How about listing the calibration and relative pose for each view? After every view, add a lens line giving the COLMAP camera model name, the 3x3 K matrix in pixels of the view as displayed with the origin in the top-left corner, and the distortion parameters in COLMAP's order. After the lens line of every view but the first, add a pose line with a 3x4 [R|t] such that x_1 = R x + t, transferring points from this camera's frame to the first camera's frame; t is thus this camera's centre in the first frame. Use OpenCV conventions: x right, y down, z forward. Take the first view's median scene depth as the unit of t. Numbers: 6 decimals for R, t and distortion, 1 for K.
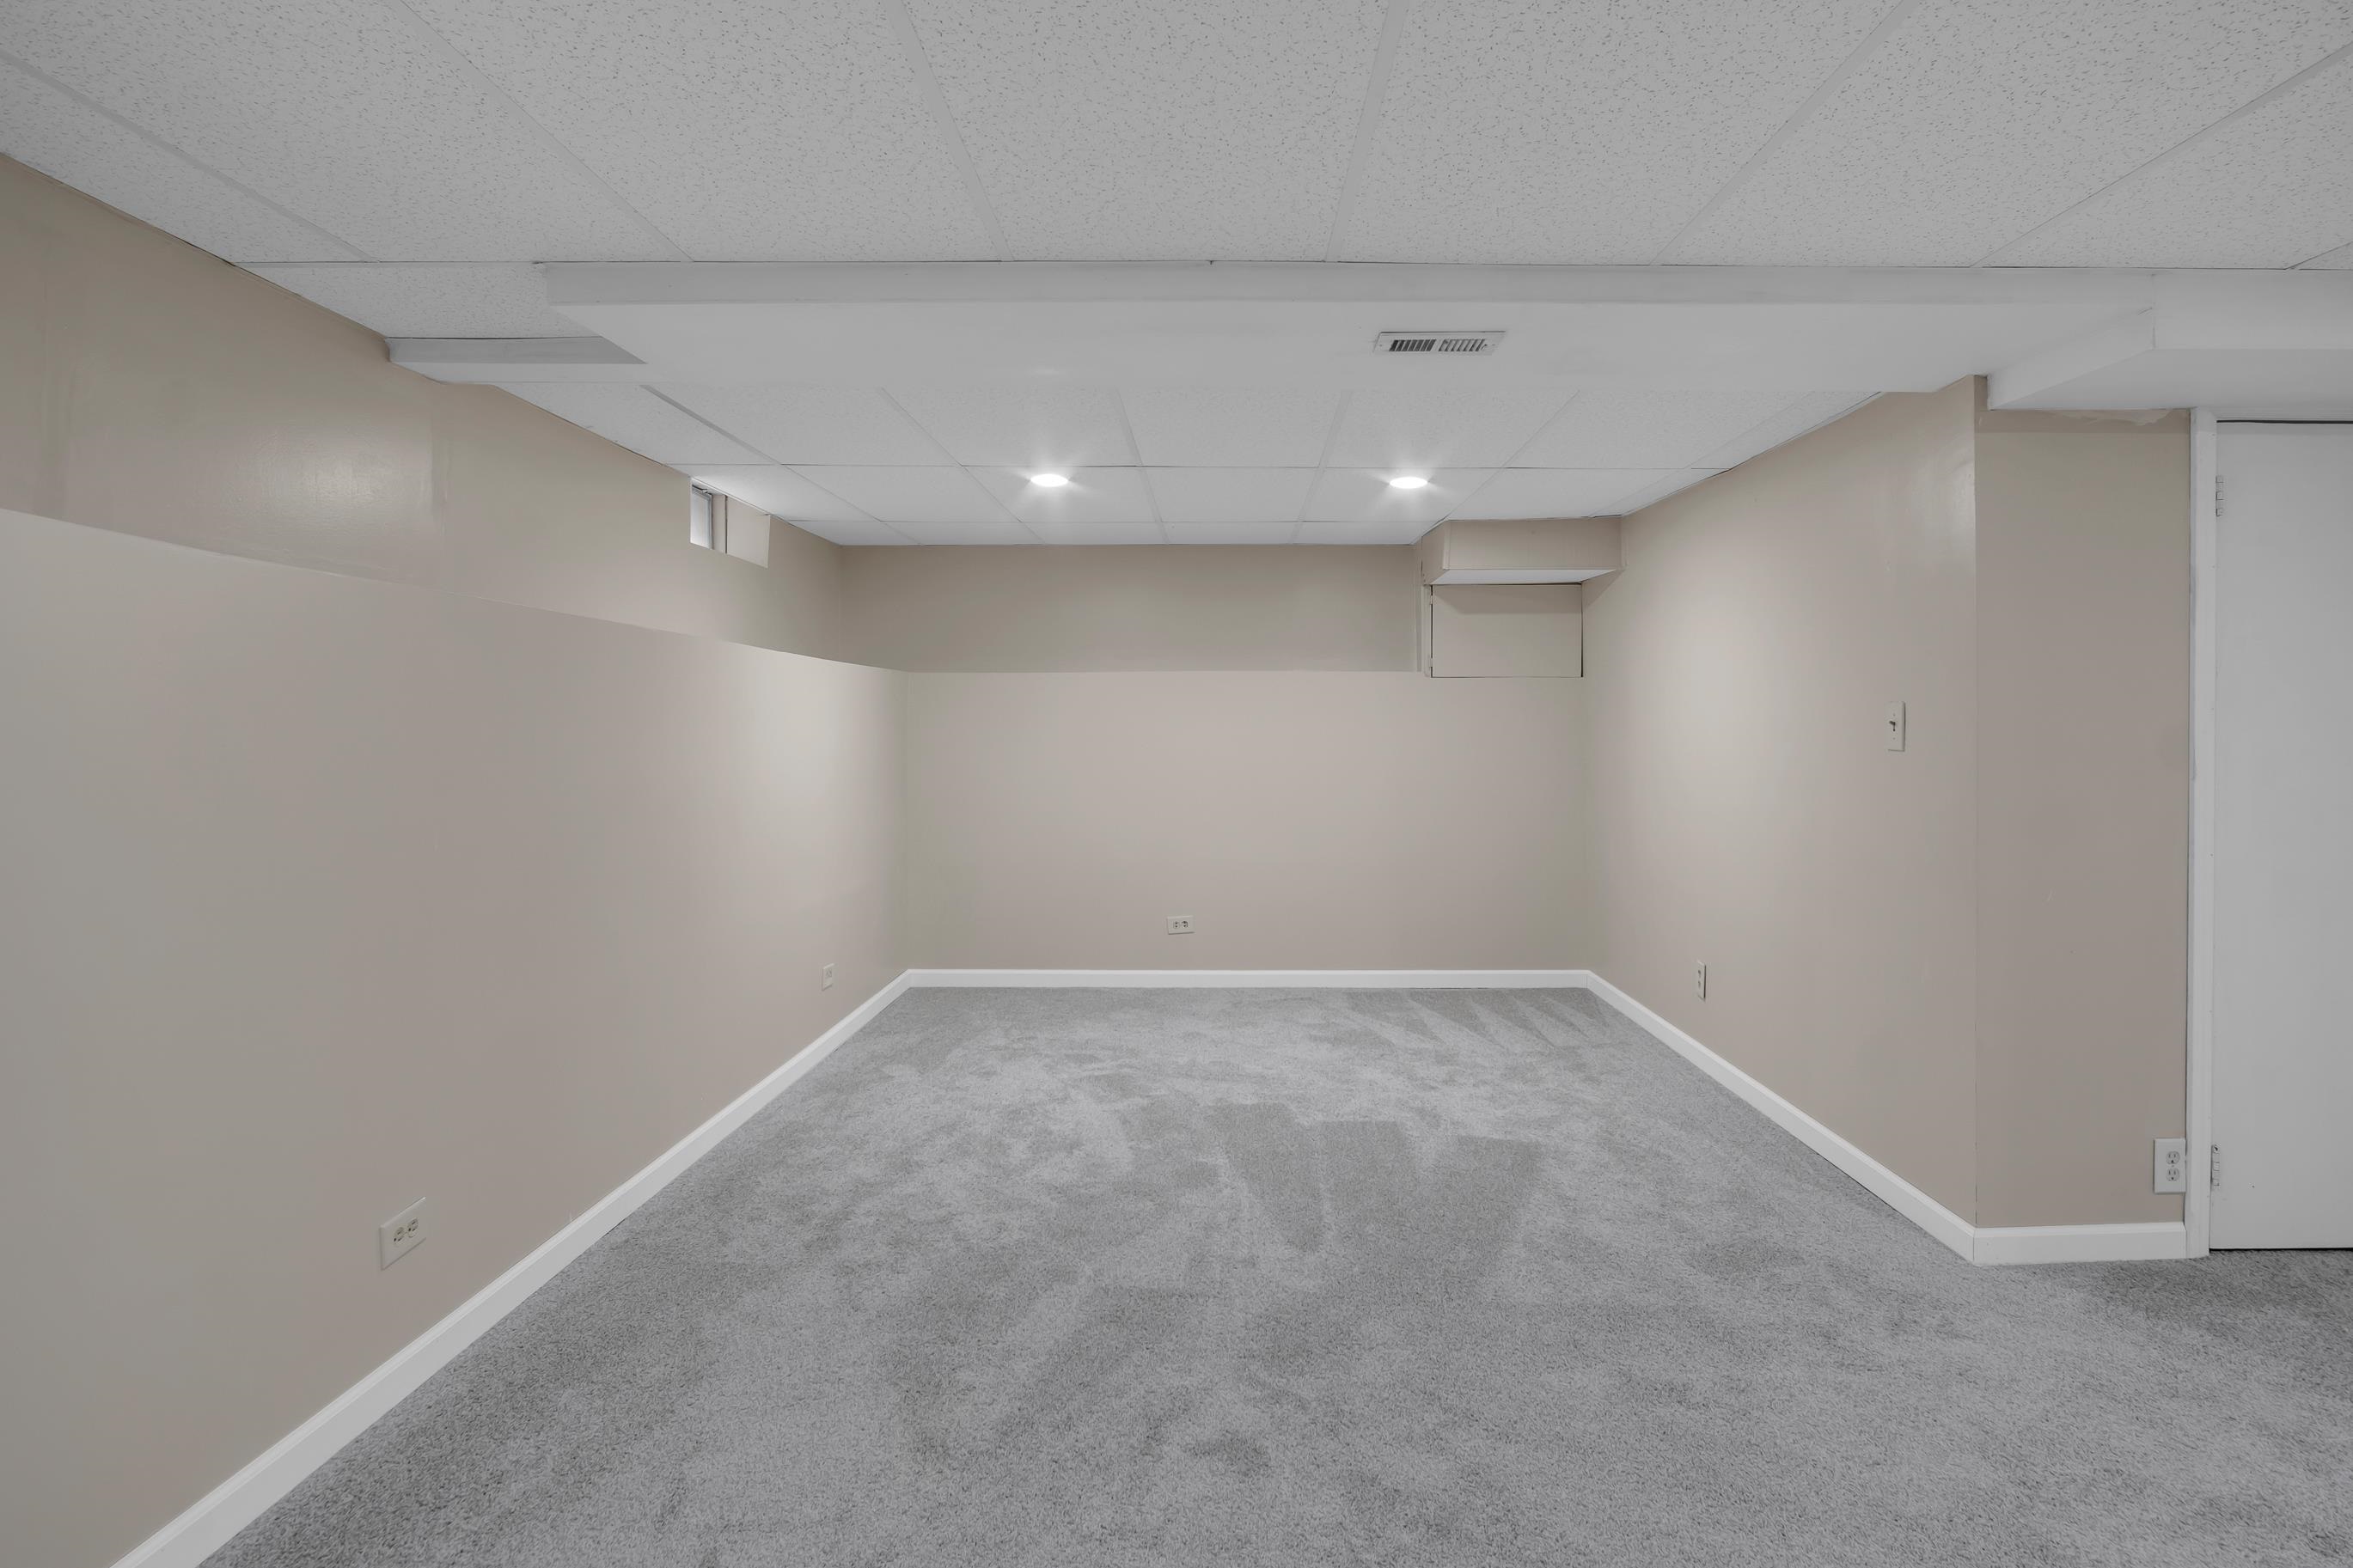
lens RADIAL K [[1287.2, 0, 1183.8], [0, 1287.2, 729.7], [0, 0, 1]] dist [-0.030796, 0.008654]
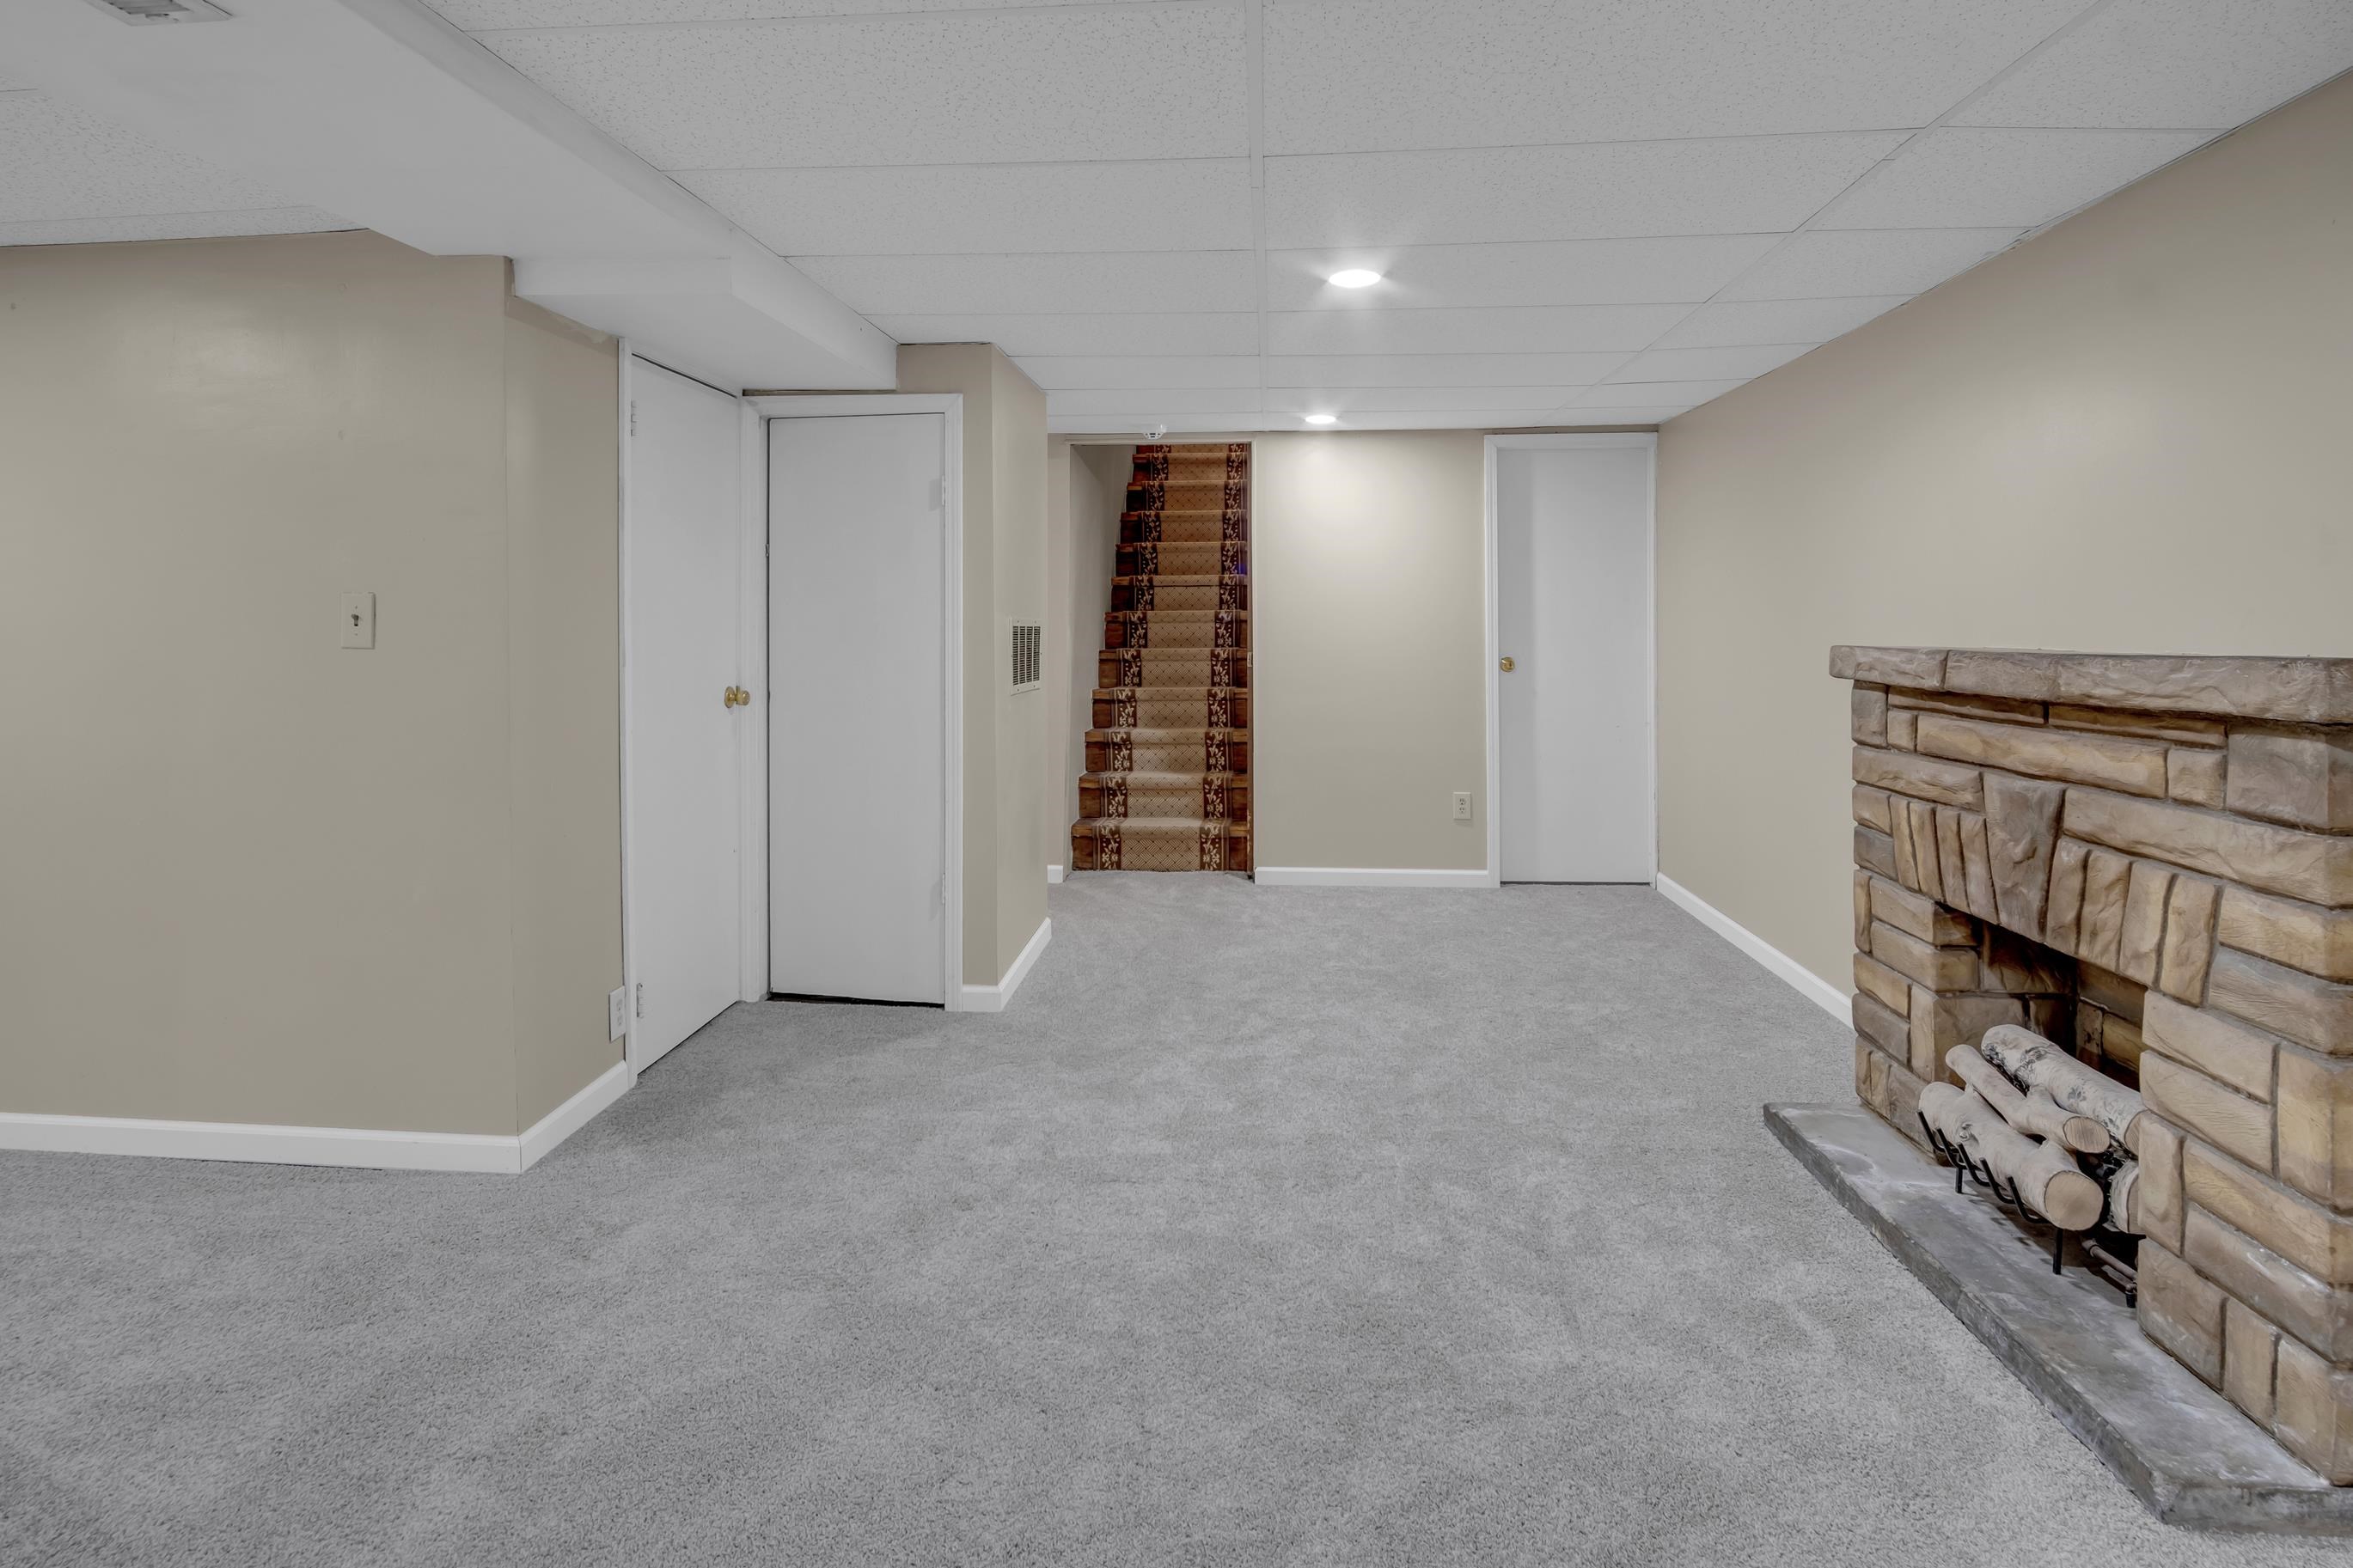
lens RADIAL K [[1329.1, 0, 1173.5], [0, 1329.1, 631.5], [0, 0, 1]] dist [-0.020416, 0.003941]
pose [[0.050679, -0.011551, 0.998648, -0.309562], [0.005366, 0.999922, 0.011293, -0.002492], [-0.998701, 0.004786, 0.050737, 0.388538]]
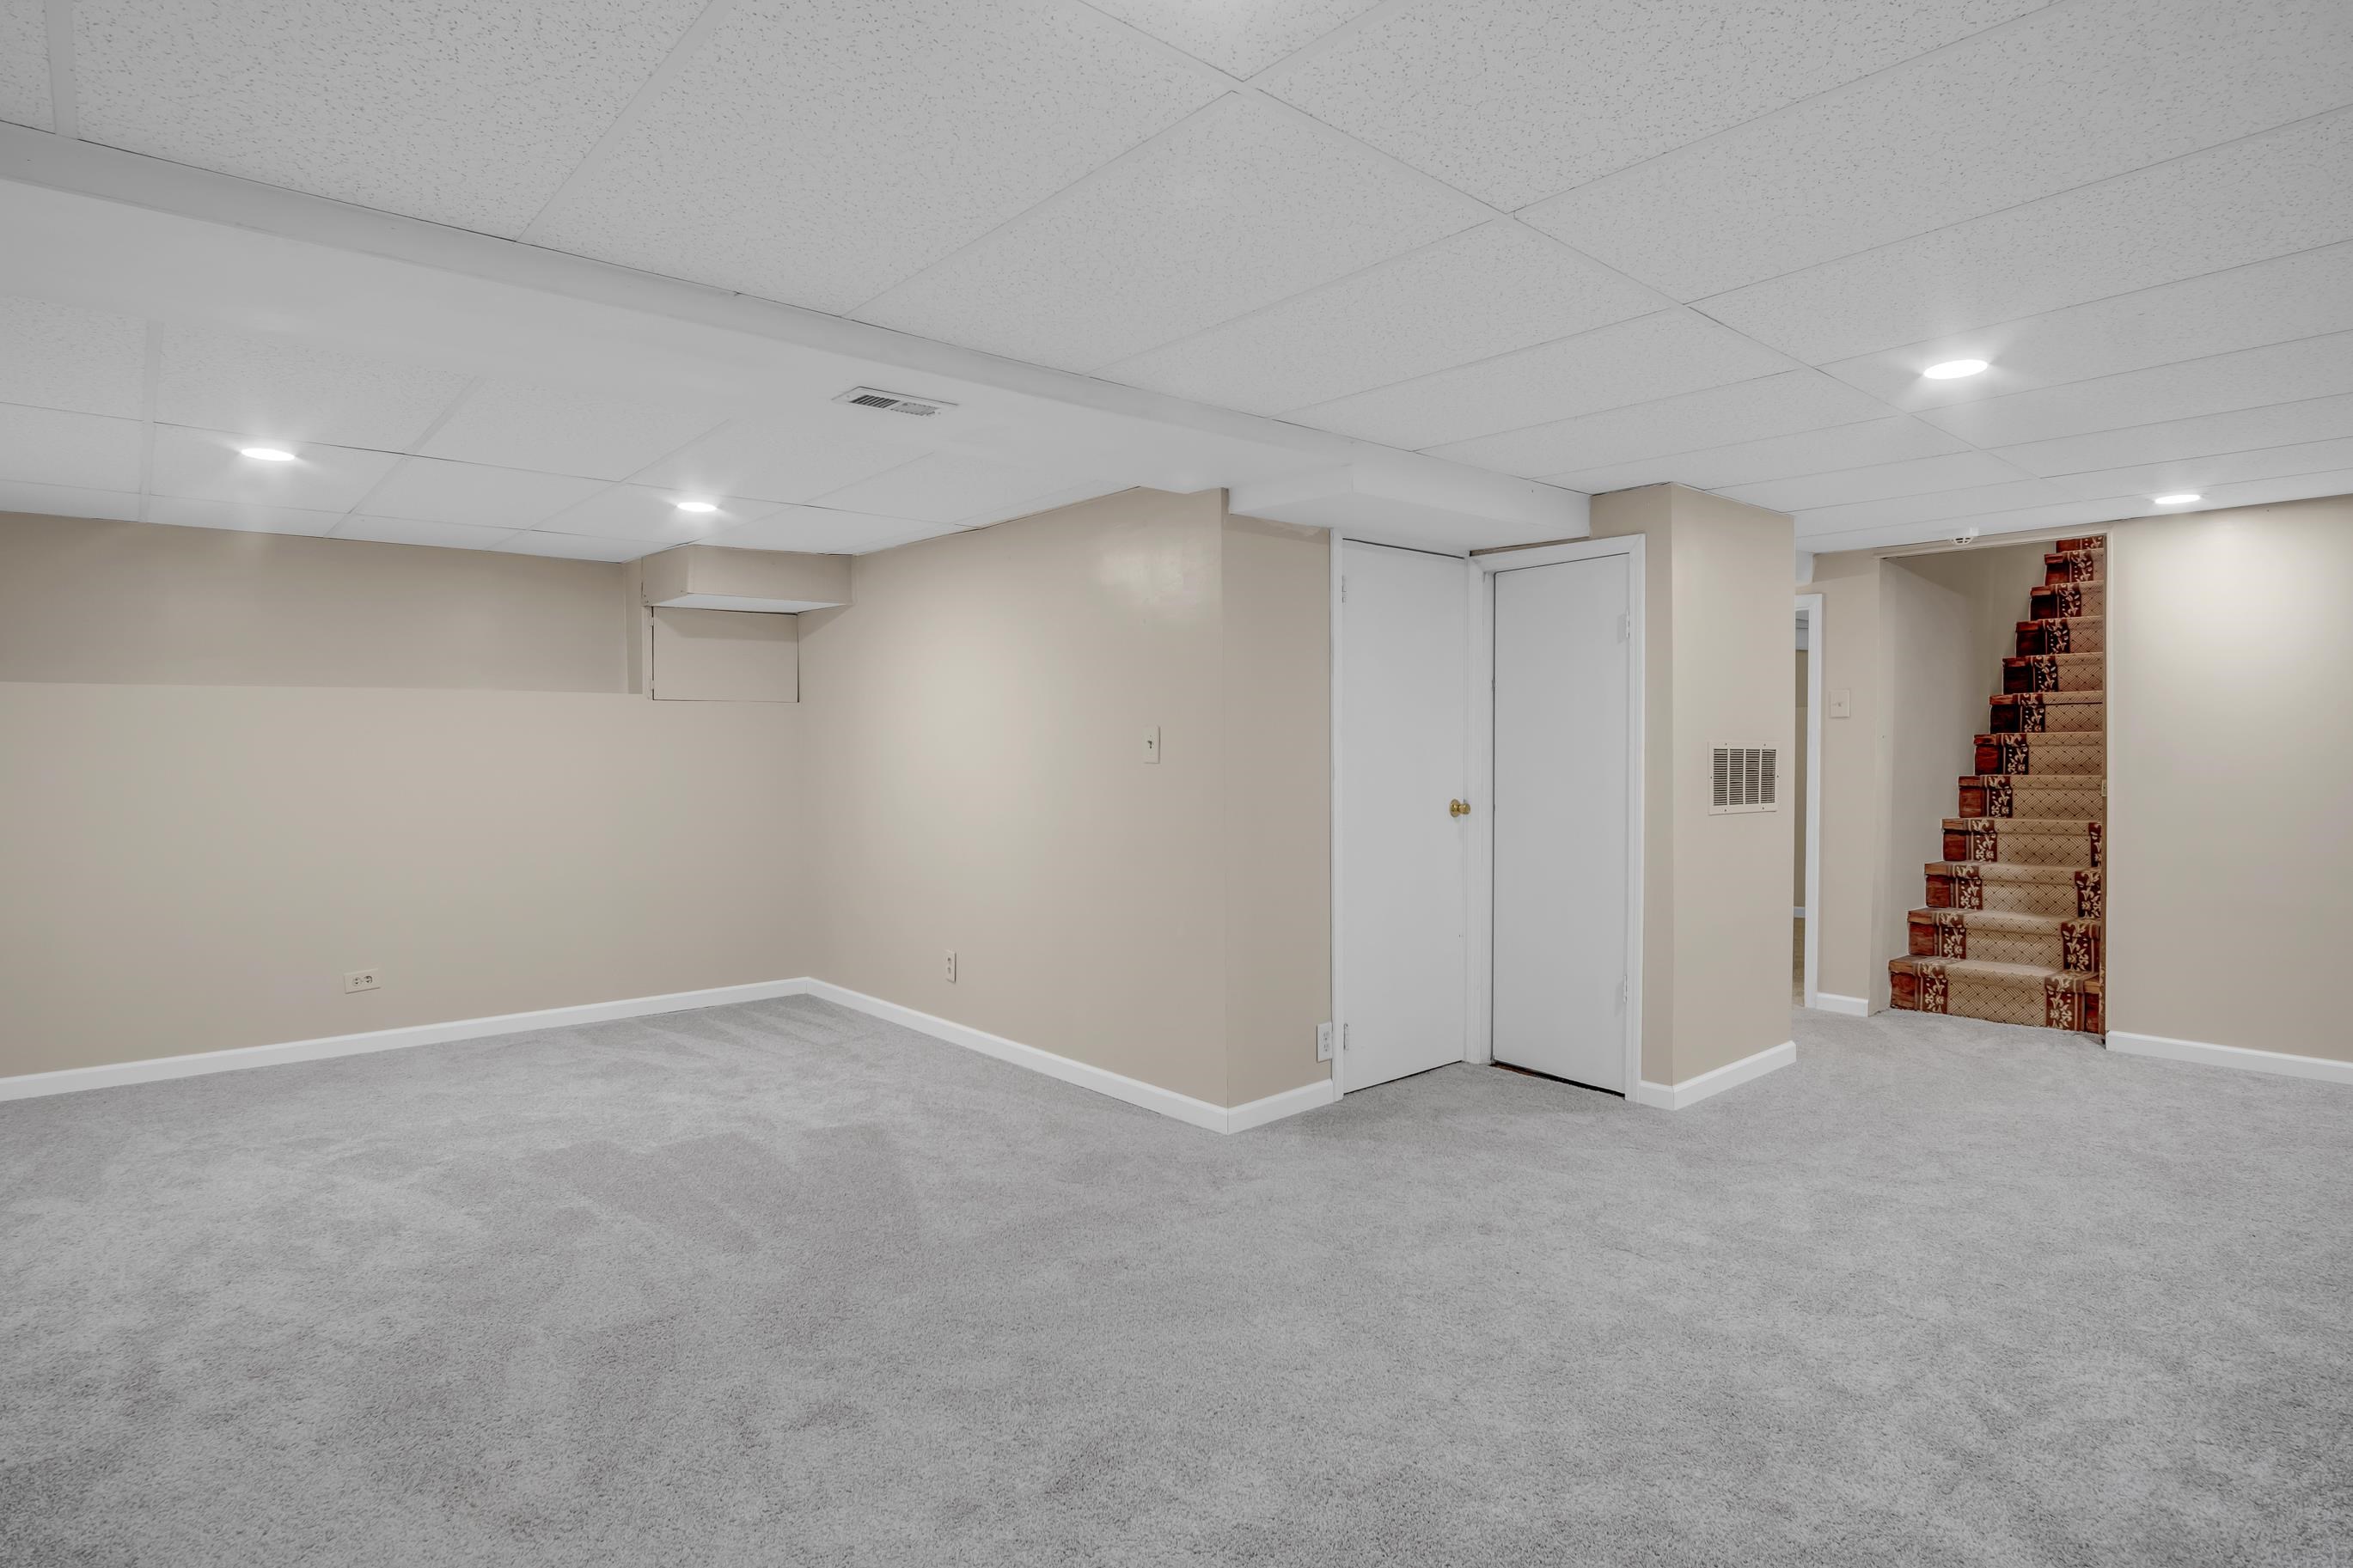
lens RADIAL K [[1294.1, 0, 1160.7], [0, 1294.1, 759.0], [0, 0, 1]] dist [-0.033714, 0.011149]
pose [[0.747410, -0.010126, 0.664286, -0.310376], [0.008697, 0.999947, 0.005457, 0.004948], [-0.664307, 0.001698, 0.747458, 0.001866]]
